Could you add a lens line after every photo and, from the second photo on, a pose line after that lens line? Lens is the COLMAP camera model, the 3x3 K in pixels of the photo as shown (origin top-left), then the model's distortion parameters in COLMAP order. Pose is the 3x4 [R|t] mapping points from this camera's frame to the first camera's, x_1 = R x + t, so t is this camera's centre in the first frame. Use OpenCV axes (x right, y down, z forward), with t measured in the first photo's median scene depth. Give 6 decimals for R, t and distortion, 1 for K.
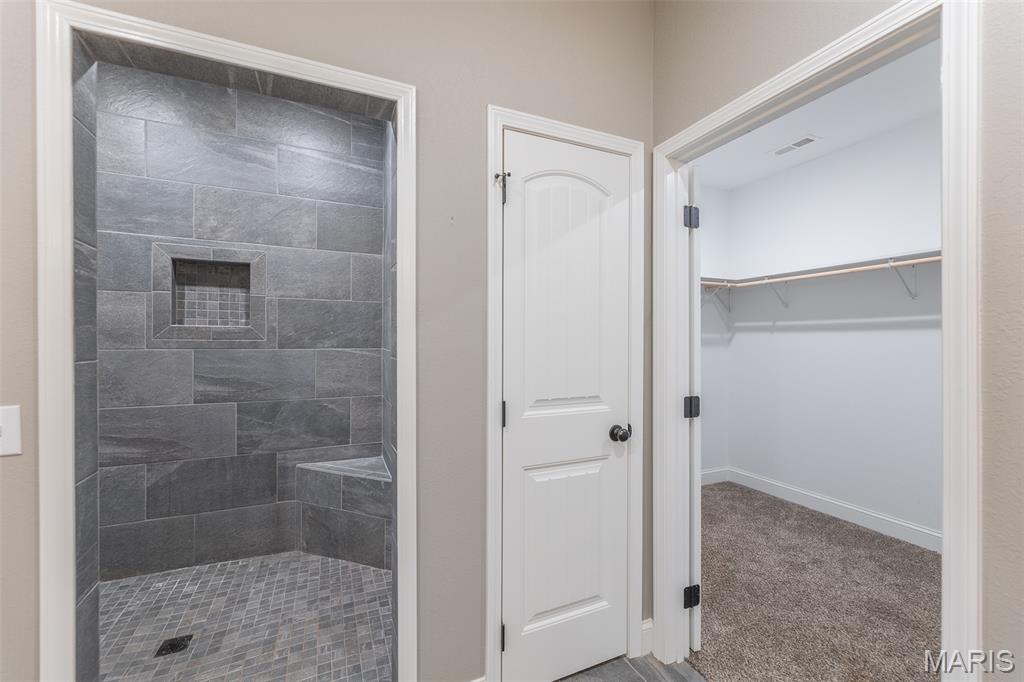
lens RADIAL K [[410.9, 0, 512.0], [0, 410.9, 341.0], [0, 0, 1]] dist [-0.000321, 0.000168]
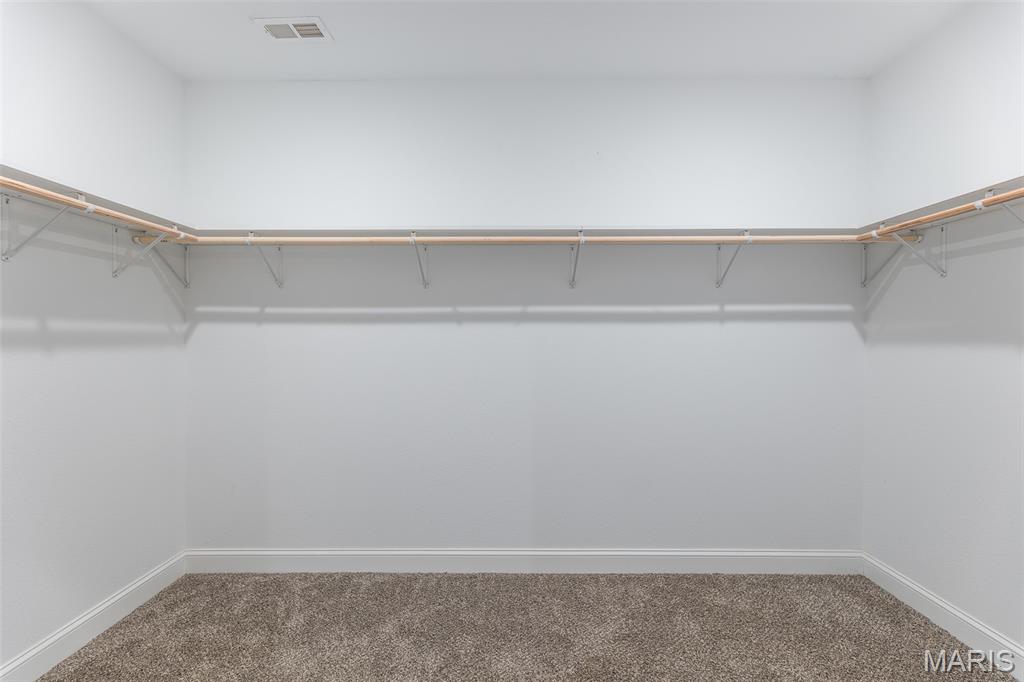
lens RADIAL K [[410.9, 0, 512.0], [0, 410.9, 341.0], [0, 0, 1]] dist [-0.000321, 0.000168]
pose [[0.414213, -0.008410, 0.910141, 0.211925], [0.002075, 0.999963, 0.008296, 0.002320], [-0.910178, -0.001548, 0.414215, 0.375599]]
